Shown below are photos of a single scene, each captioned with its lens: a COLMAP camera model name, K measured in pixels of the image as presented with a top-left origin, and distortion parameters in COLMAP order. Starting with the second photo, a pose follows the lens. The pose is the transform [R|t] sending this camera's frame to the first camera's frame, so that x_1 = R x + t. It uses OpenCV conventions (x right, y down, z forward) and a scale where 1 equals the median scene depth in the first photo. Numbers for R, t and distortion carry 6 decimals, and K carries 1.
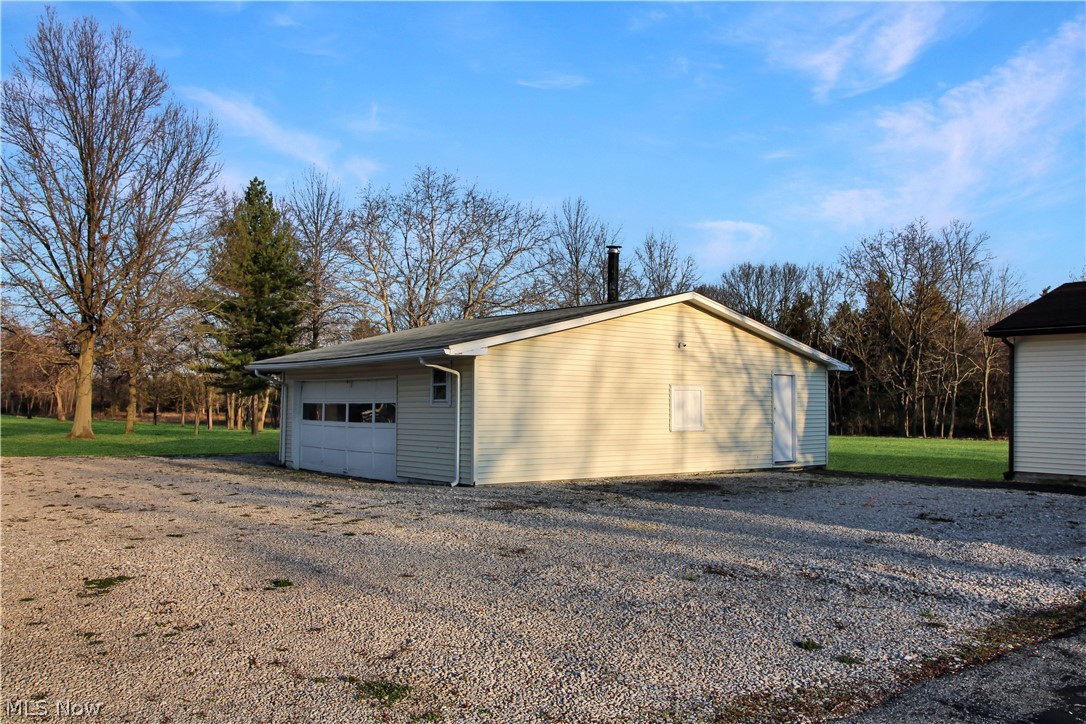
lens RADIAL K [[869.6, 0, 543.0], [0, 869.6, 362.0], [0, 0, 1]] dist [0.013786, 0.000528]
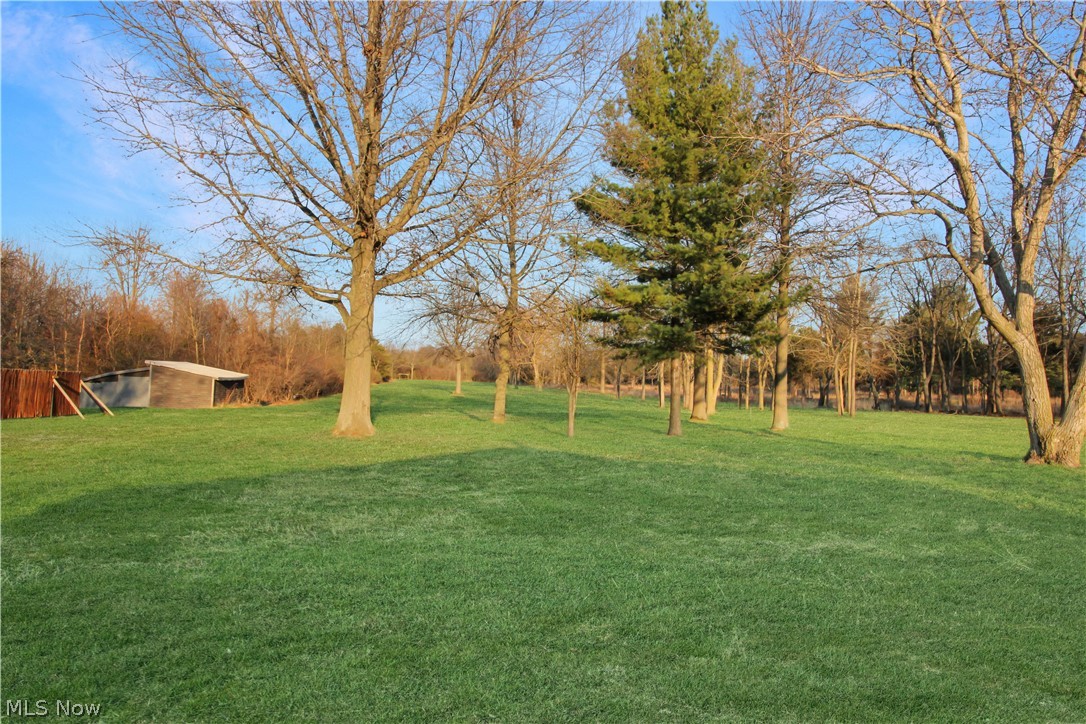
lens RADIAL K [[869.6, 0, 543.0], [0, 869.6, 362.0], [0, 0, 1]] dist [0.013786, 0.000528]
pose [[0.864530, 0.006313, -0.502542, -0.150419], [0.008183, 0.999612, 0.026634, 0.028597], [0.502515, -0.027138, 0.864142, 0.583450]]
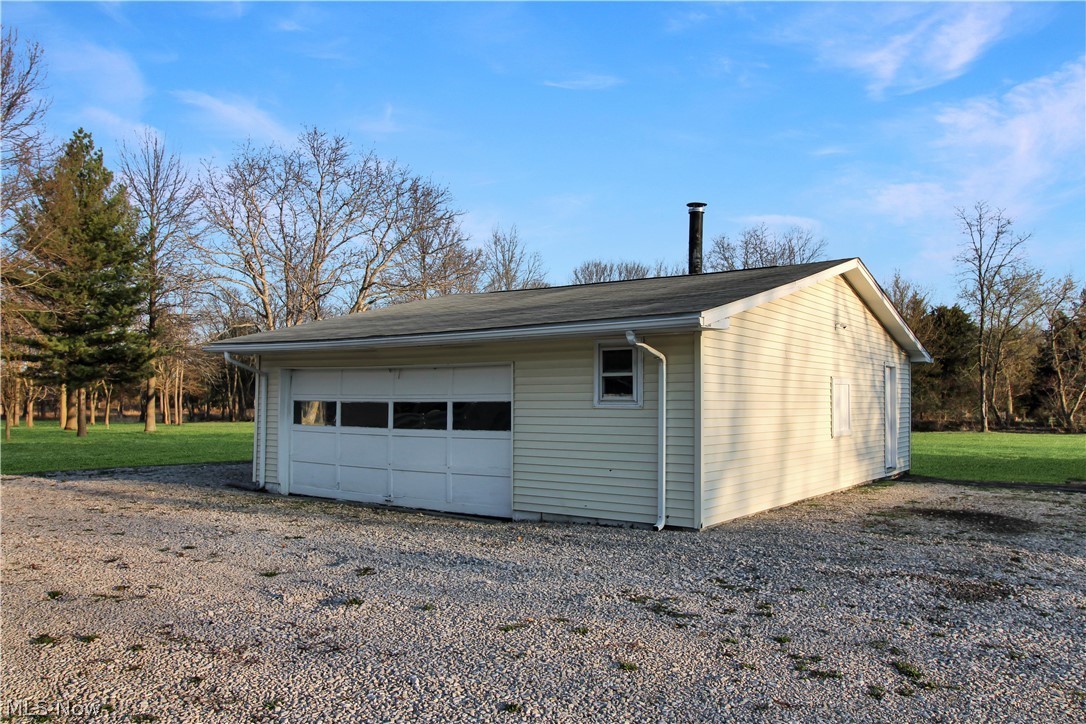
lens RADIAL K [[799.8, 0, 538.5], [0, 799.8, 390.5], [0, 0, 1]] dist [-0.004663, -0.001087]
pose [[0.965138, 0.002640, 0.261728, -0.130659], [-0.013032, 0.999194, 0.037979, 0.006210], [-0.261416, -0.040066, 0.964394, 0.168386]]
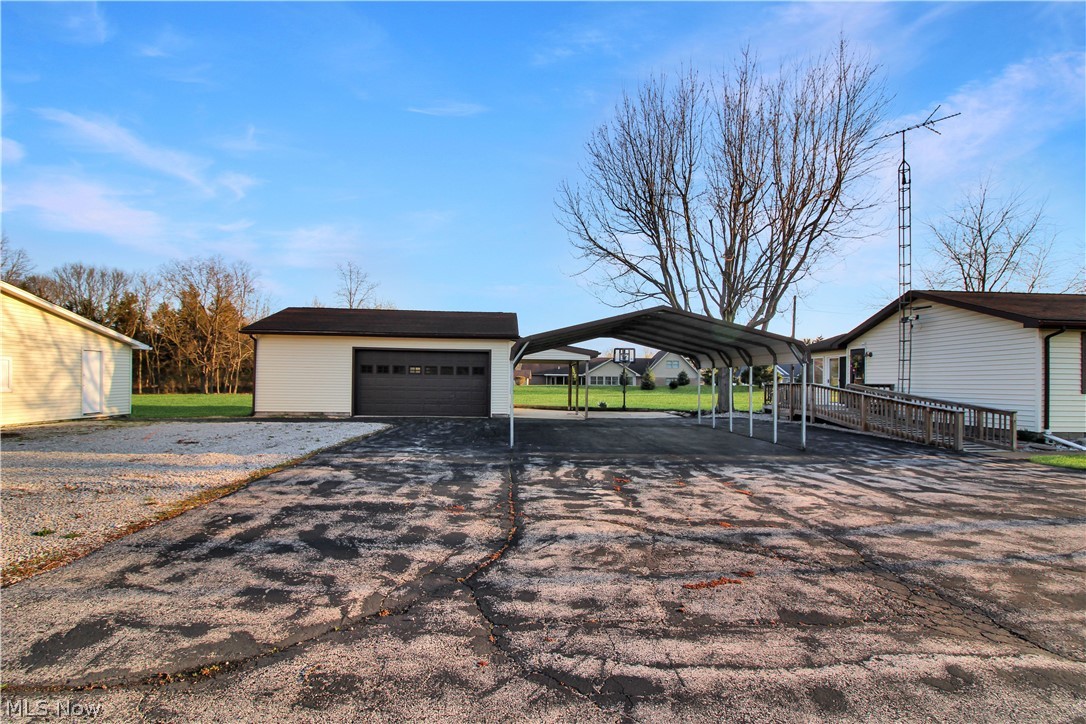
lens RADIAL K [[510.2, 0, 547.8], [0, 510.2, 381.3], [0, 0, 1]] dist [-0.028734, -0.000744]
pose [[0.554262, -0.003121, 0.832336, 0.009799], [-0.049728, 0.998083, 0.036857, -0.000932], [-0.830856, -0.061819, 0.553044, -0.020025]]
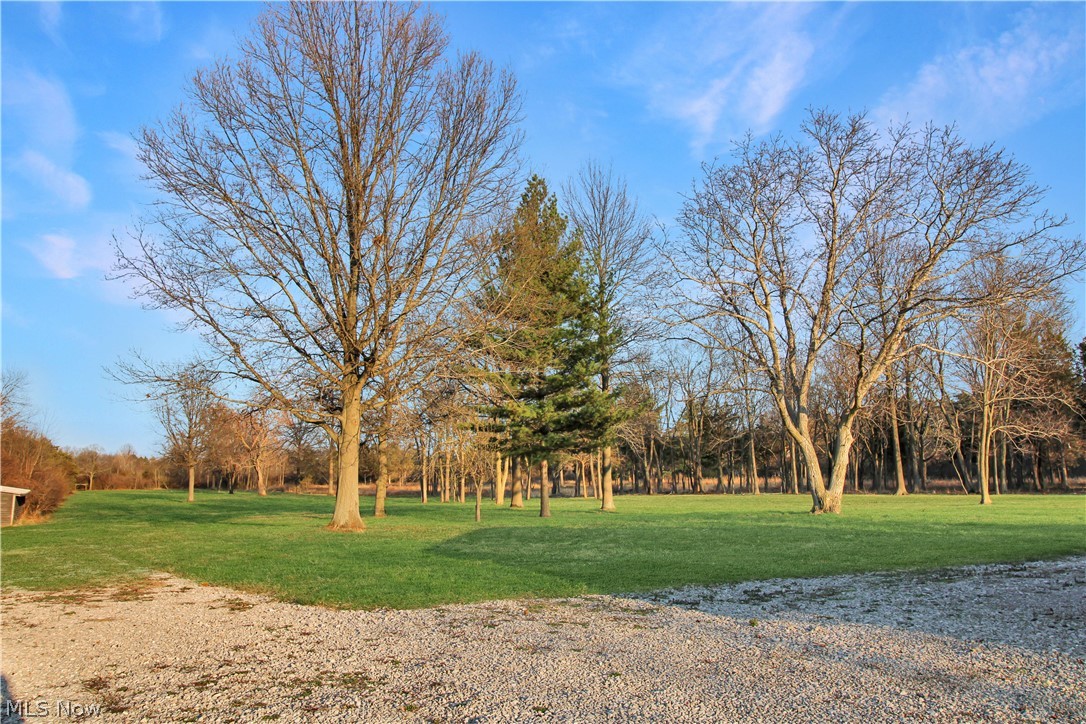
lens RADIAL K [[853.3, 0, 540.6], [0, 853.3, 340.4], [0, 0, 1]] dist [0.001434, -0.003632]
pose [[0.984234, -0.051929, -0.169078, -0.253317], [0.034752, 0.994073, -0.103008, 0.014073], [0.173425, 0.095508, 0.980205, 0.340212]]
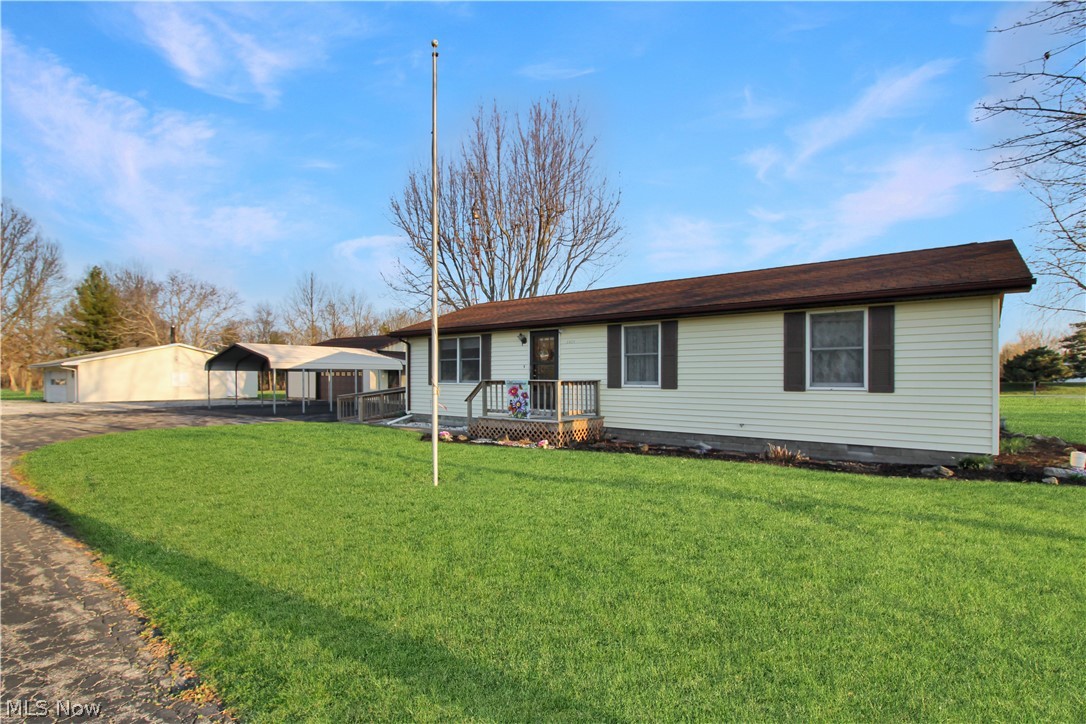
lens RADIAL K [[510.2, 0, 547.8], [0, 510.2, 381.3], [0, 0, 1]] dist [-0.028734, -0.000744]
pose [[0.956598, -0.012735, 0.291131, 0.415116], [-0.005108, 0.998158, 0.060447, -0.026939], [-0.291365, -0.059311, 0.954772, -0.519461]]
